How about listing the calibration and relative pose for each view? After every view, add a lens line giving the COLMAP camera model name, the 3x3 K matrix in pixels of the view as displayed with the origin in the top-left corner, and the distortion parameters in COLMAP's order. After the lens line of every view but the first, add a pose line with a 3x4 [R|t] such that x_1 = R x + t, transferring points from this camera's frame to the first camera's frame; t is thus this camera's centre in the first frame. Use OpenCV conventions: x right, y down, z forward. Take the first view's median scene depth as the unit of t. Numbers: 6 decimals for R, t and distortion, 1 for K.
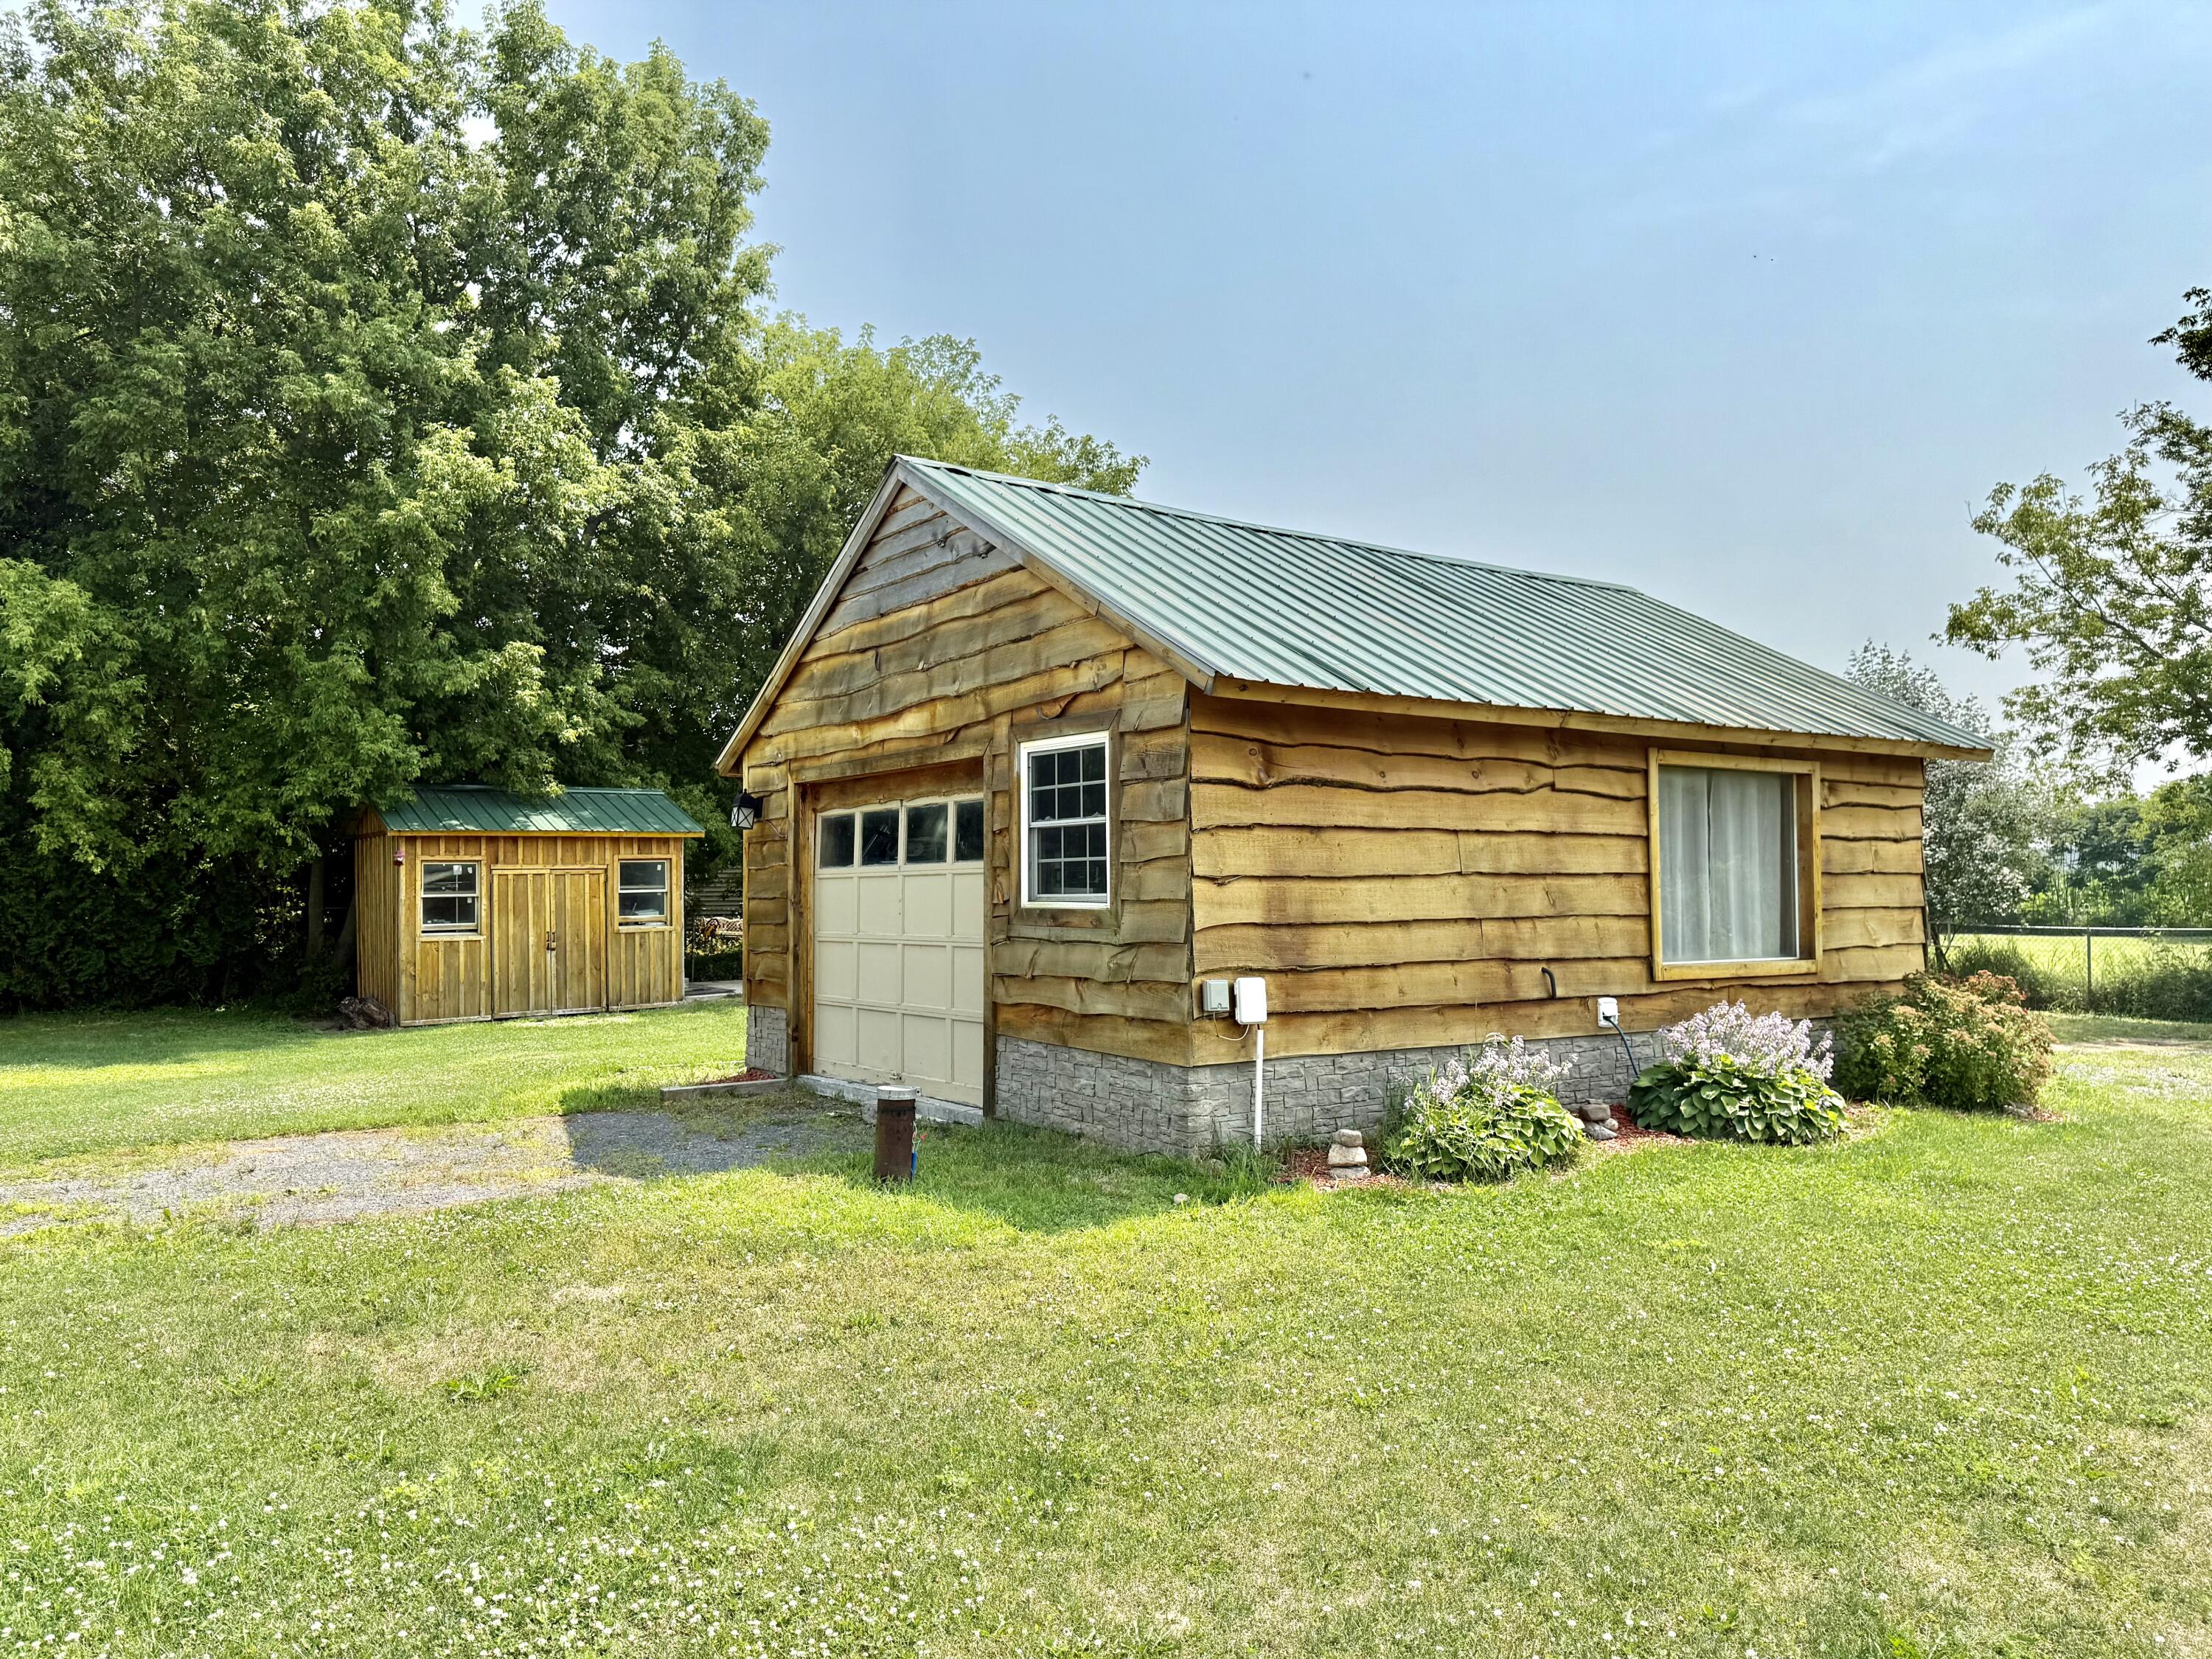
lens RADIAL K [[1583.0, 0, 1110.0], [0, 1583.0, 818.0], [0, 0, 1]] dist [0.025306, -0.005404]
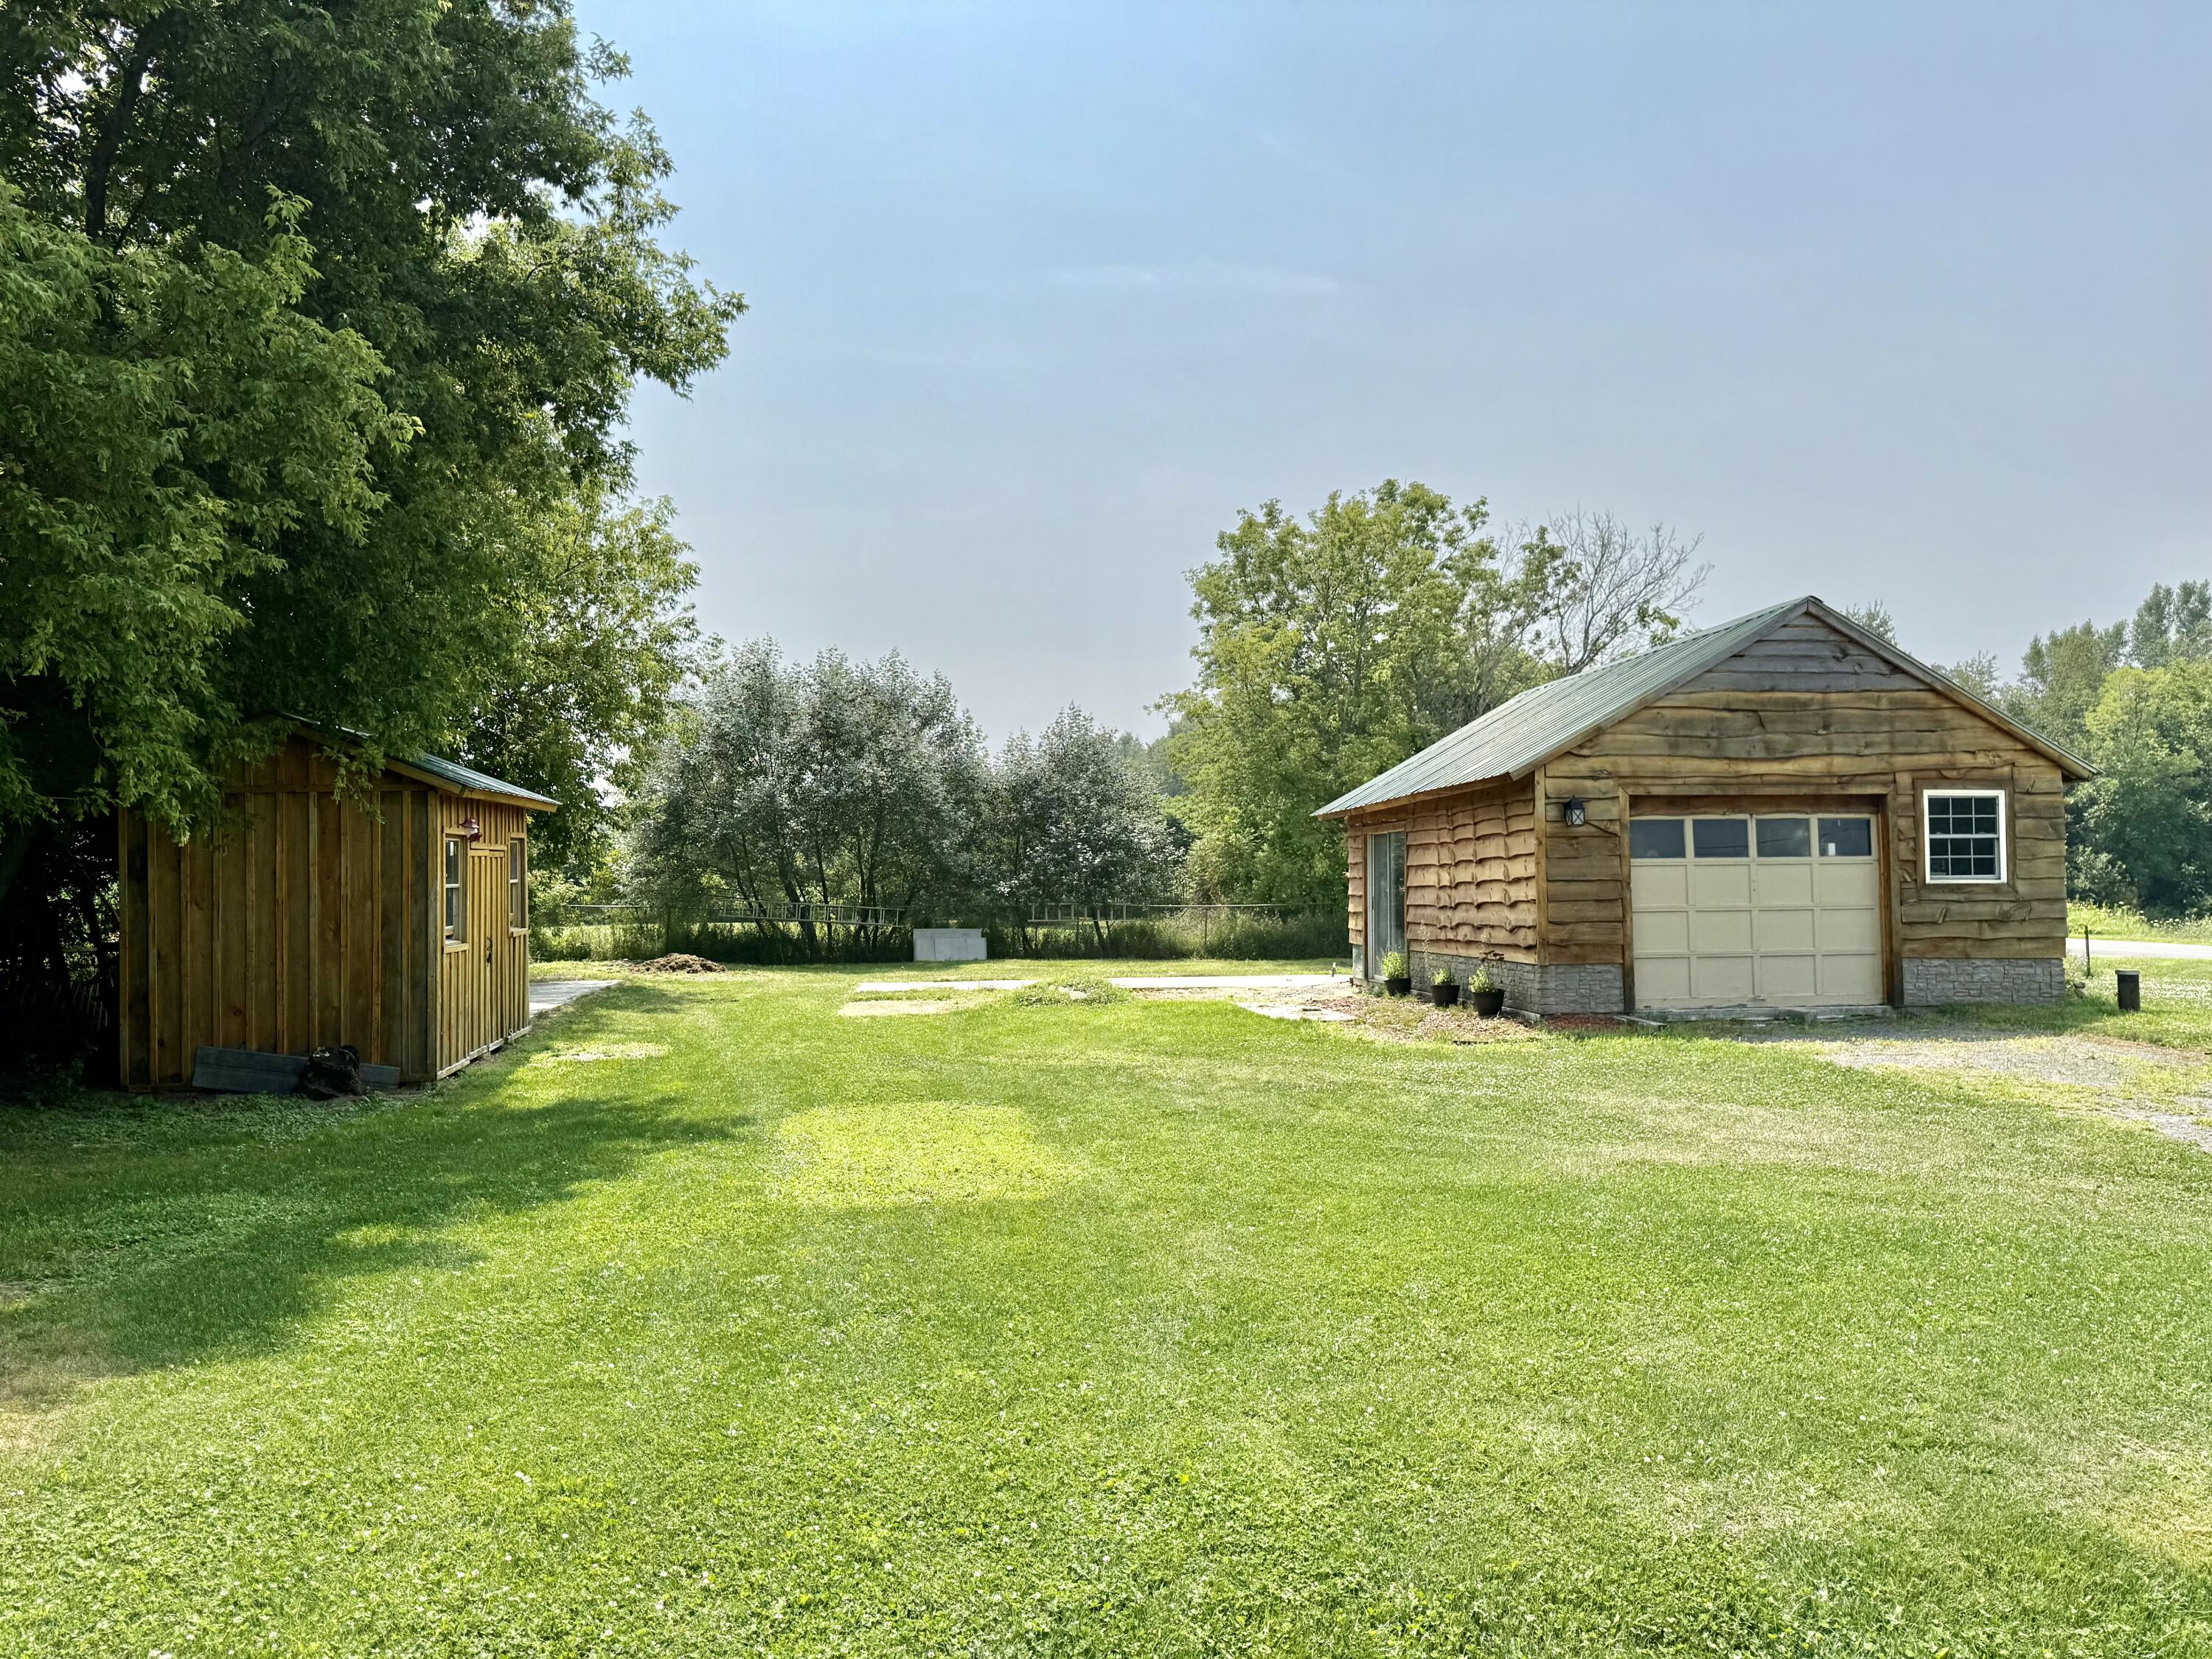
lens RADIAL K [[1583.0, 0, 1105.2], [0, 1583.0, 839.6], [0, 0, 1]] dist [0.025306, -0.005404]
pose [[0.449880, 0.031942, 0.892518, -1.939641], [-0.031560, 0.999305, -0.019856, 0.068175], [-0.892531, -0.019235, 0.450575, 0.961862]]
